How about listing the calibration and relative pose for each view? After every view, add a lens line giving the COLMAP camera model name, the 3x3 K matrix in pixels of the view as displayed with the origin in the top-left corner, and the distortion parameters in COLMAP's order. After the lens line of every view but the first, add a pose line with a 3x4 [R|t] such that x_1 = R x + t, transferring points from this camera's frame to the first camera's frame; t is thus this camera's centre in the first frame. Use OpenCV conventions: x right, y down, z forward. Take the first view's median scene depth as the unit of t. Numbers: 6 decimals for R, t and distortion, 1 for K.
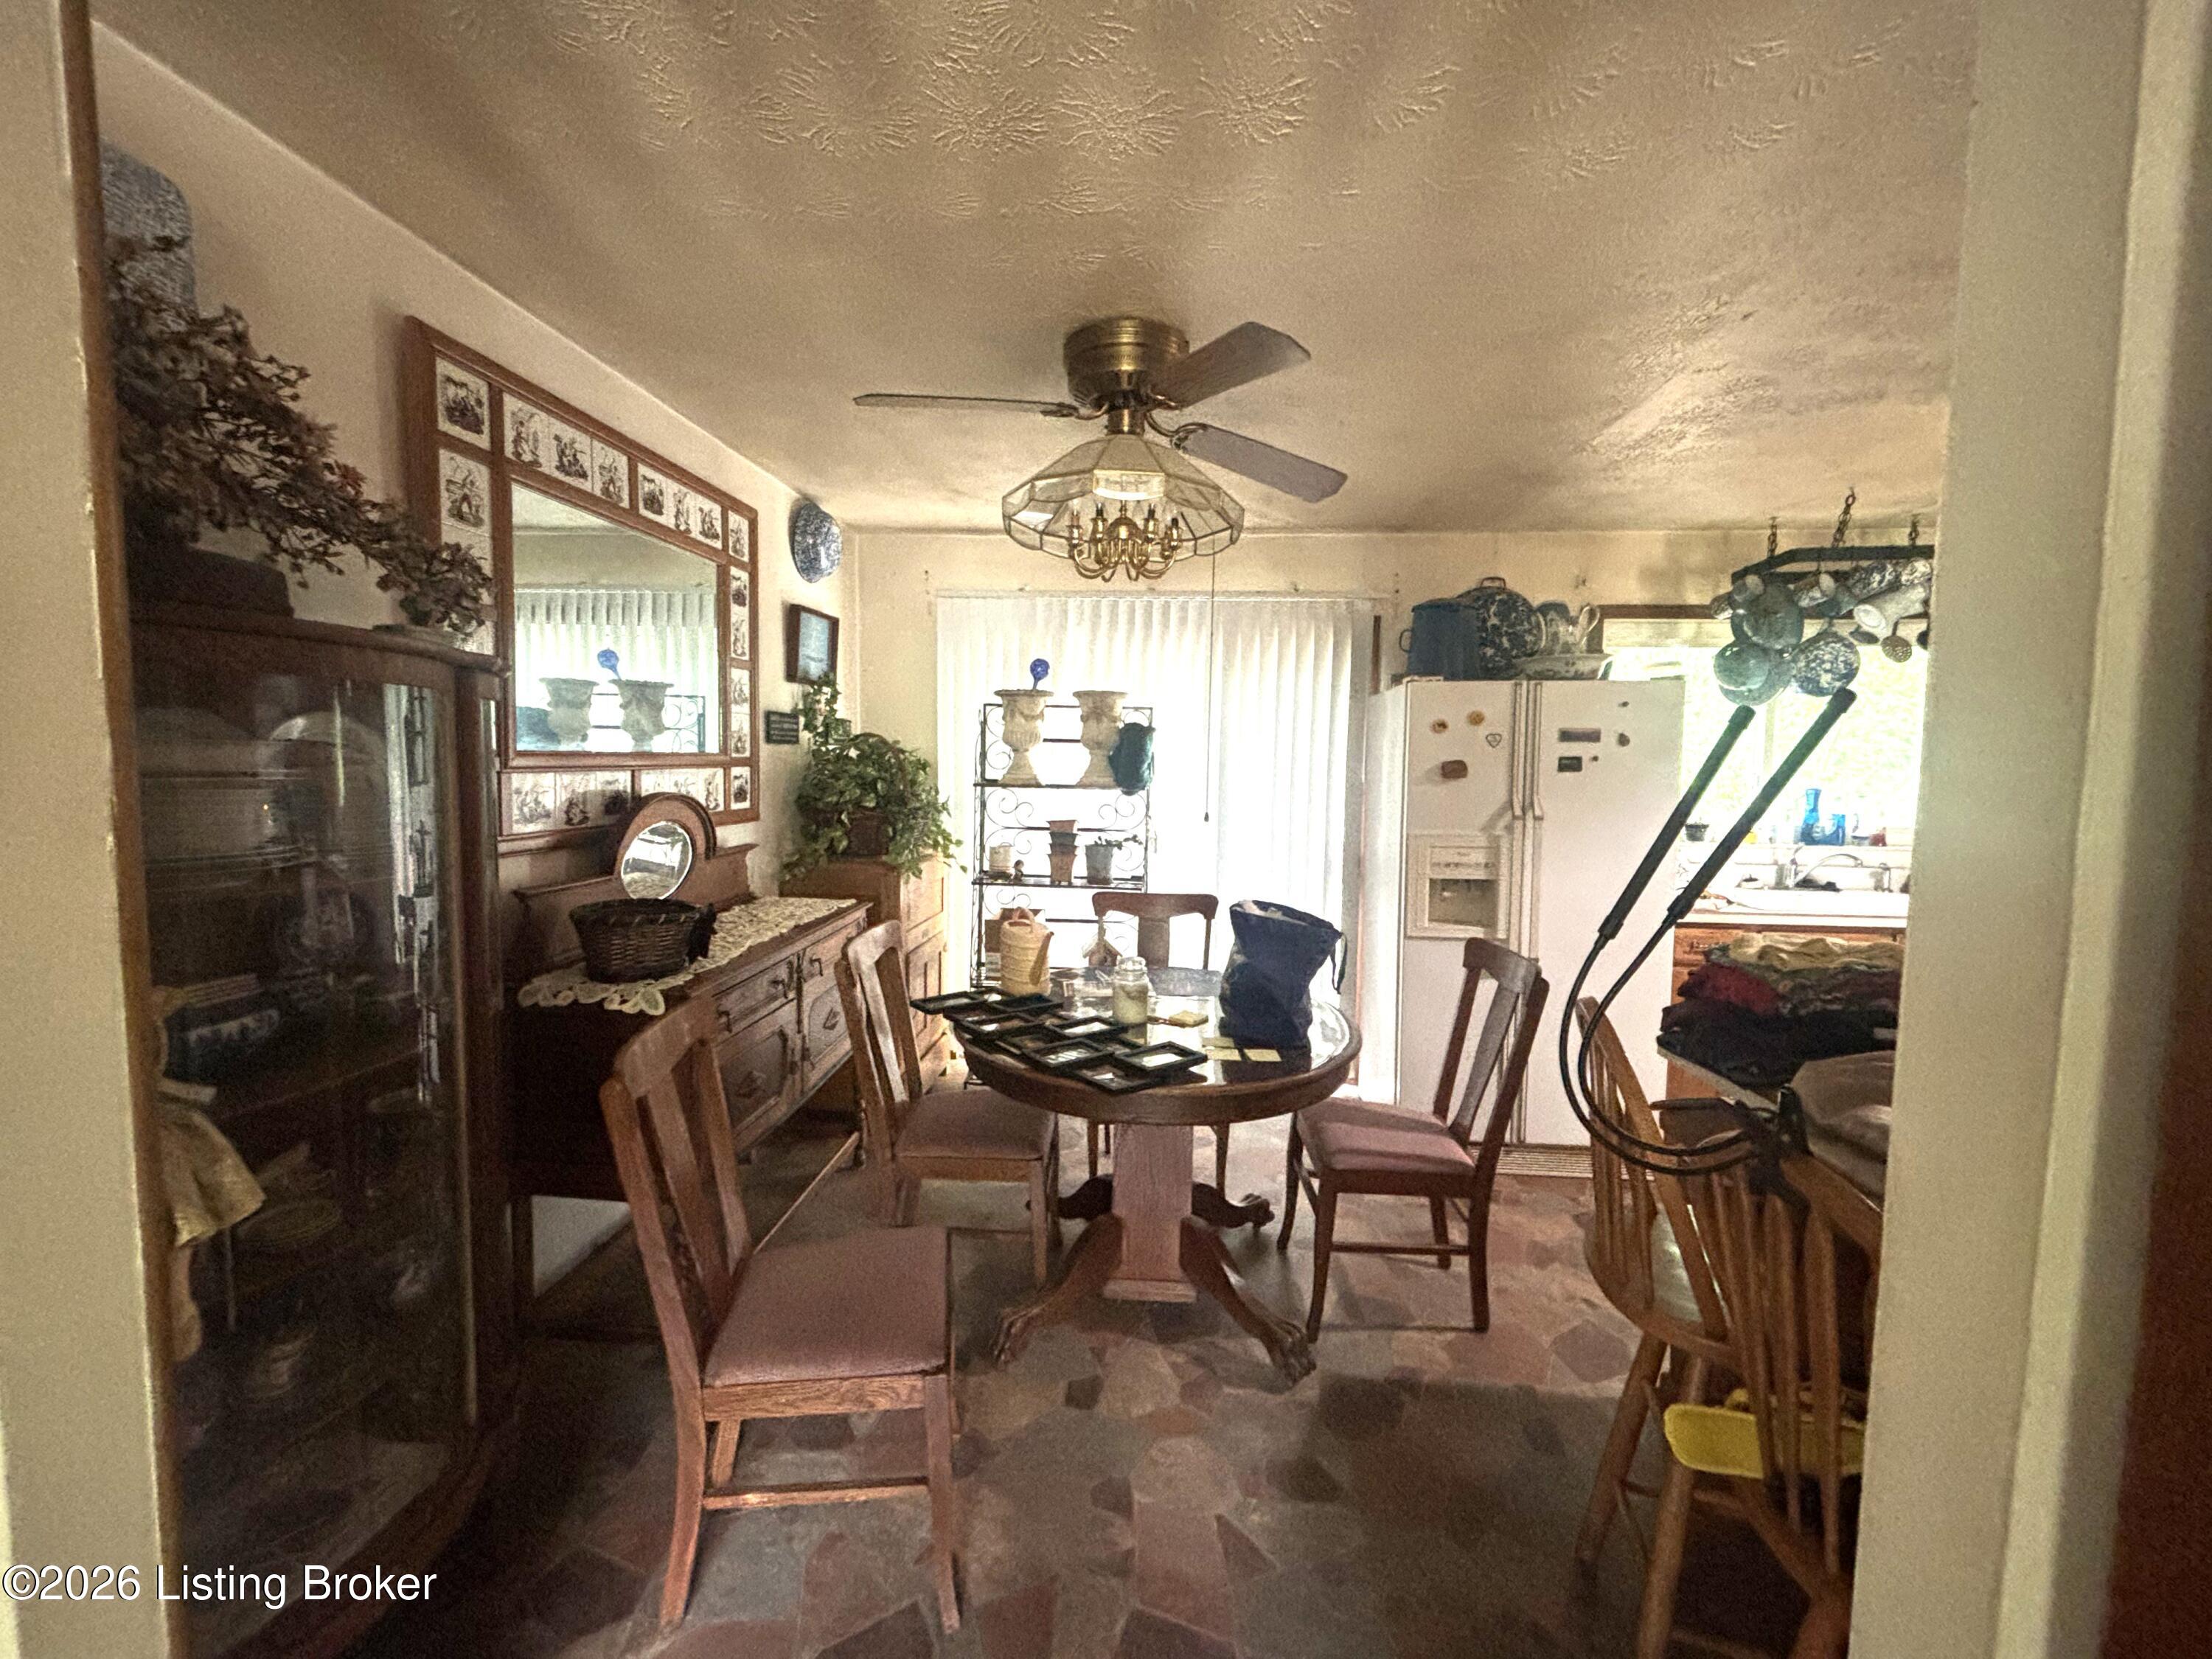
lens RADIAL K [[888.8, 0, 1106.5], [0, 888.8, 817.5], [0, 0, 1]] dist [-0.001193, -0.000009]
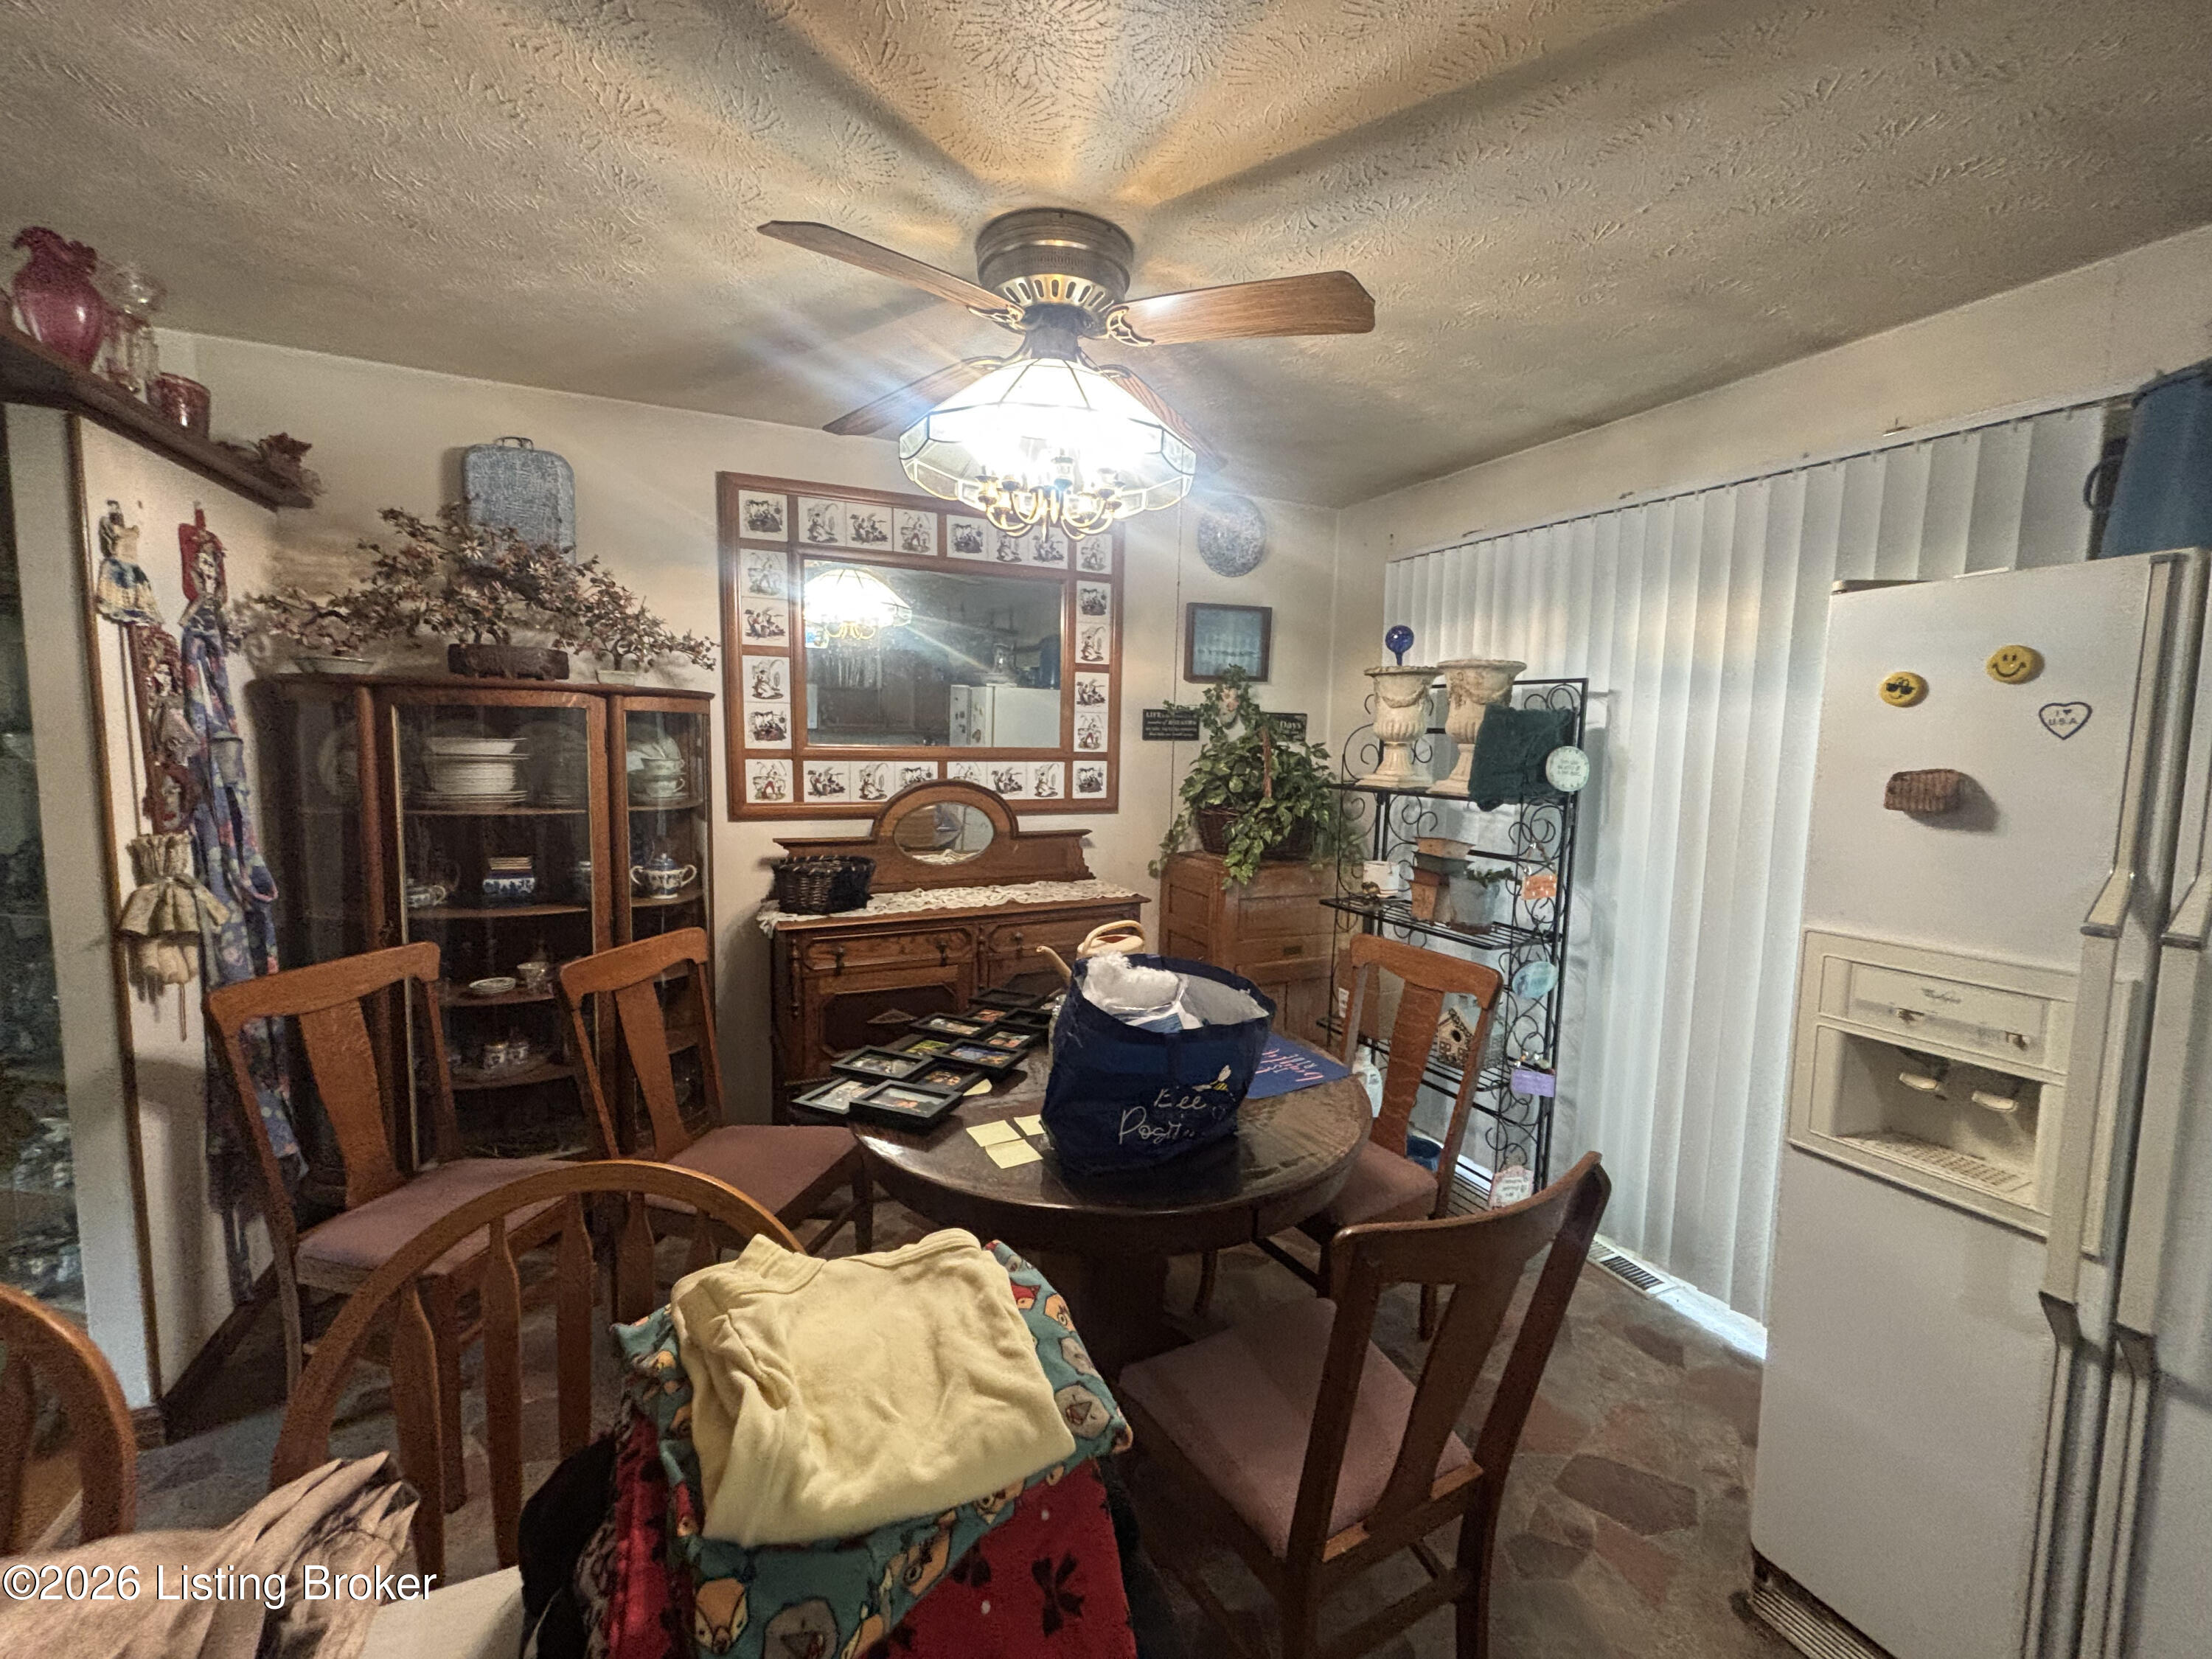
lens RADIAL K [[878.4, 0, 1106.0], [0, 878.4, 829.5], [0, 0, 1]] dist [0.000666, 0.000203]
pose [[0.513354, 0.082979, -0.854156, 0.732782], [-0.069374, 0.996069, 0.055071, -0.044053], [0.855368, 0.030985, 0.517093, 0.601424]]
